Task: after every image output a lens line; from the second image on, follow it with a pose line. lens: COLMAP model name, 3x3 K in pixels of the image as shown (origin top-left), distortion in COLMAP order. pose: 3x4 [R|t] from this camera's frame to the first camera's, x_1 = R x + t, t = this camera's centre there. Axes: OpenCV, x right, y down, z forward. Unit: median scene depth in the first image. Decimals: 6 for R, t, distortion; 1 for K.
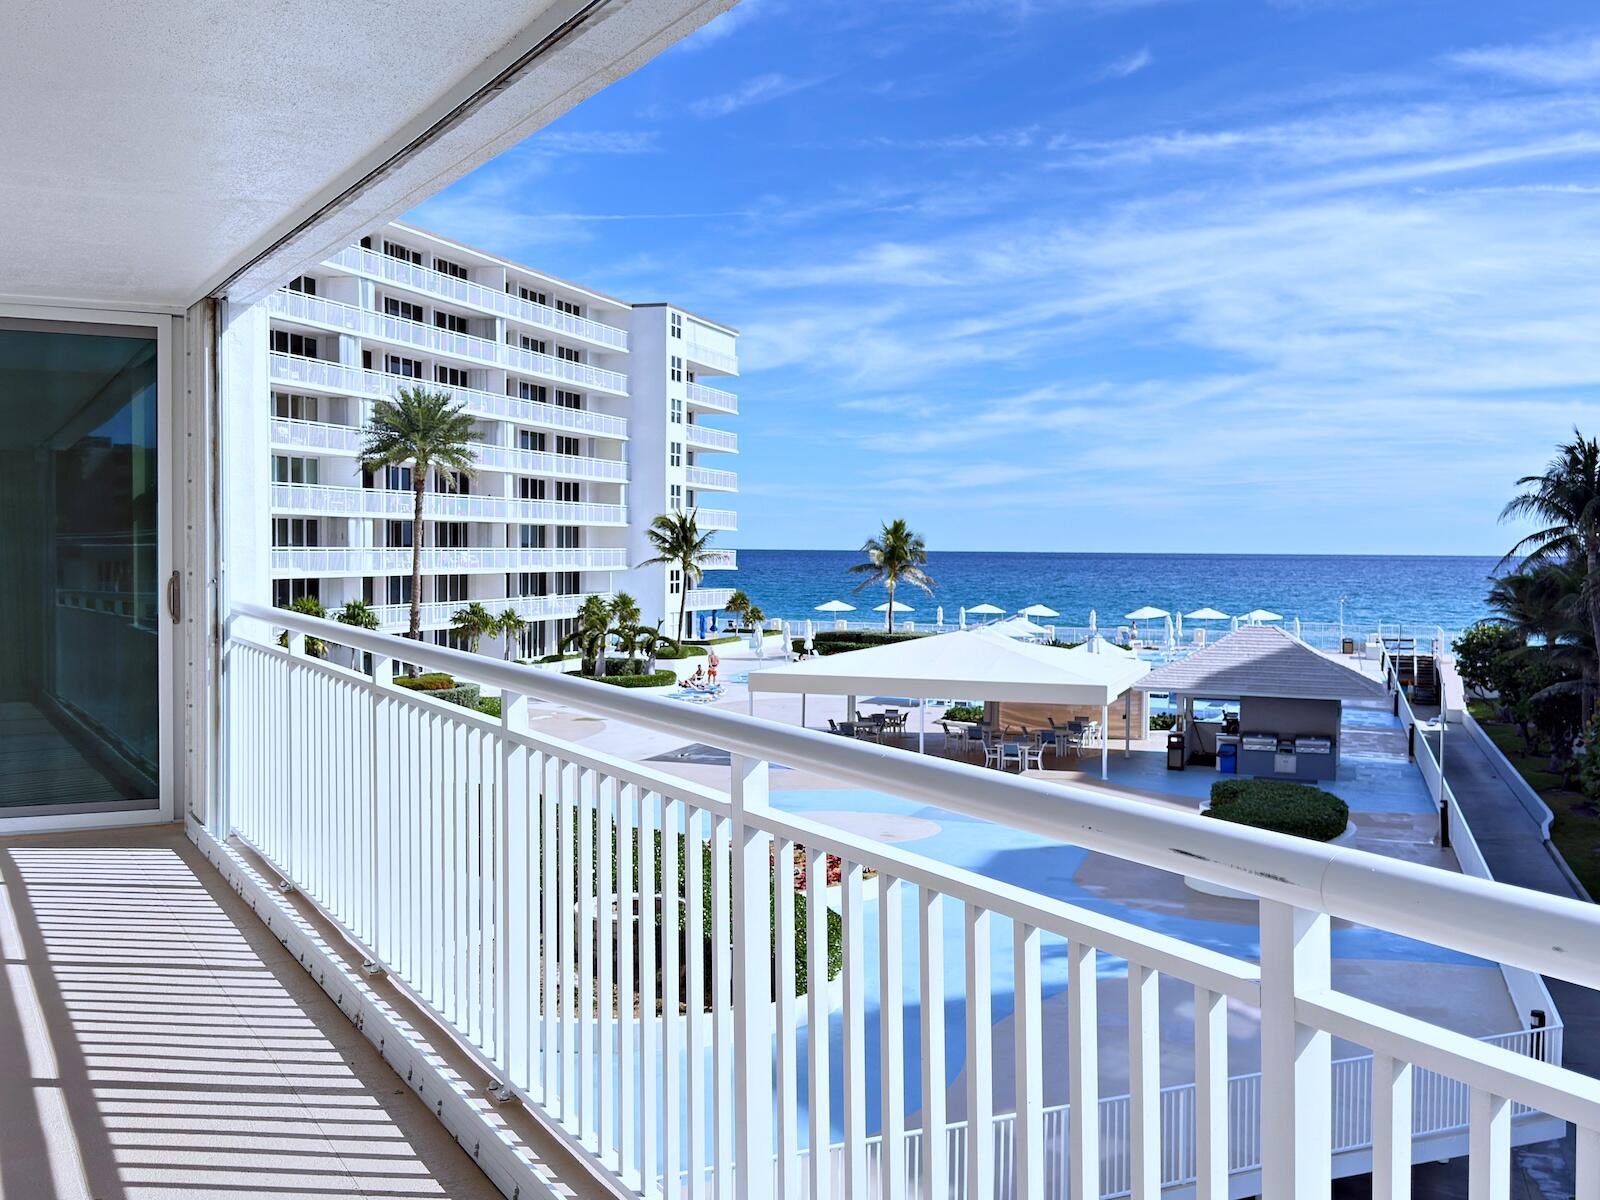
lens RADIAL K [[1673.5, 0, 845.9], [0, 1673.5, 611.7], [0, 0, 1]] dist [0.053891, 0.000000]
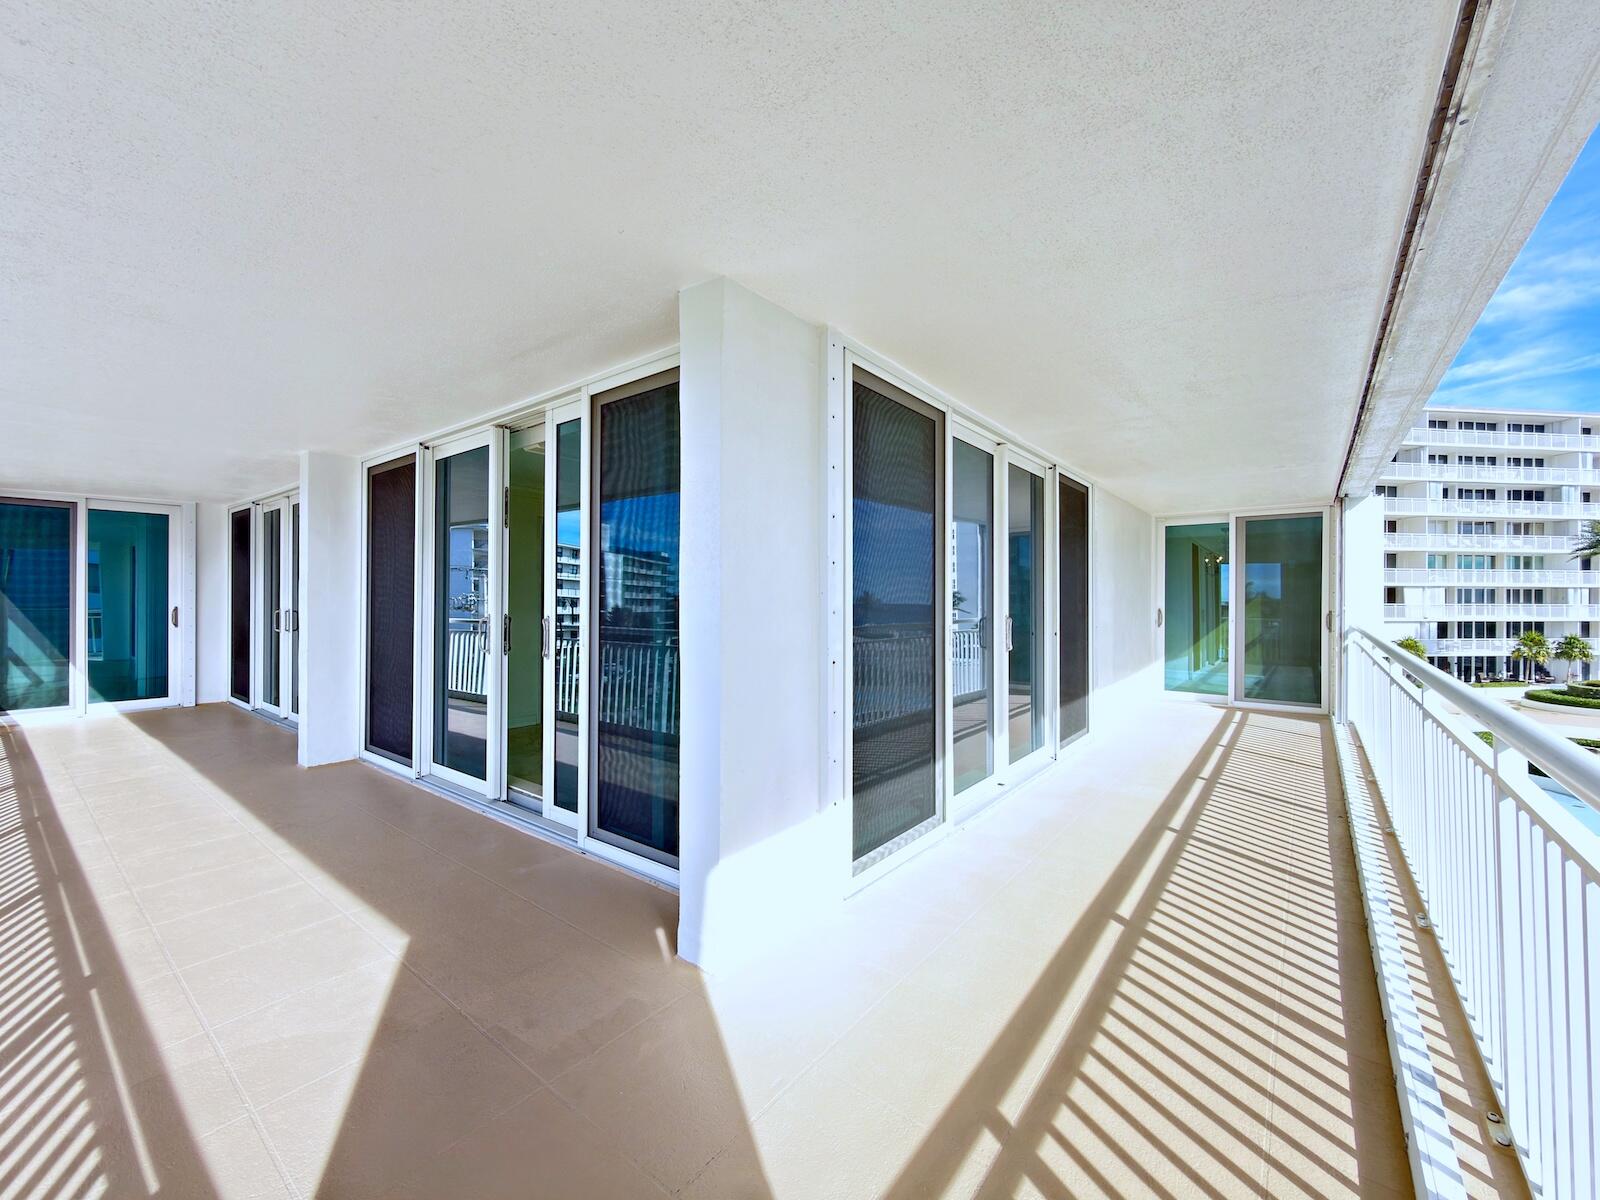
lens RADIAL K [[650.8, 0, 804.9], [0, 650.8, 601.7], [0, 0, 1]] dist [-0.001926, 0.001928]
pose [[0.394207, -0.005637, -0.919005, 0.478153], [-0.034502, 0.999185, -0.020929, 0.024474], [0.918374, 0.039958, 0.393691, -0.185711]]
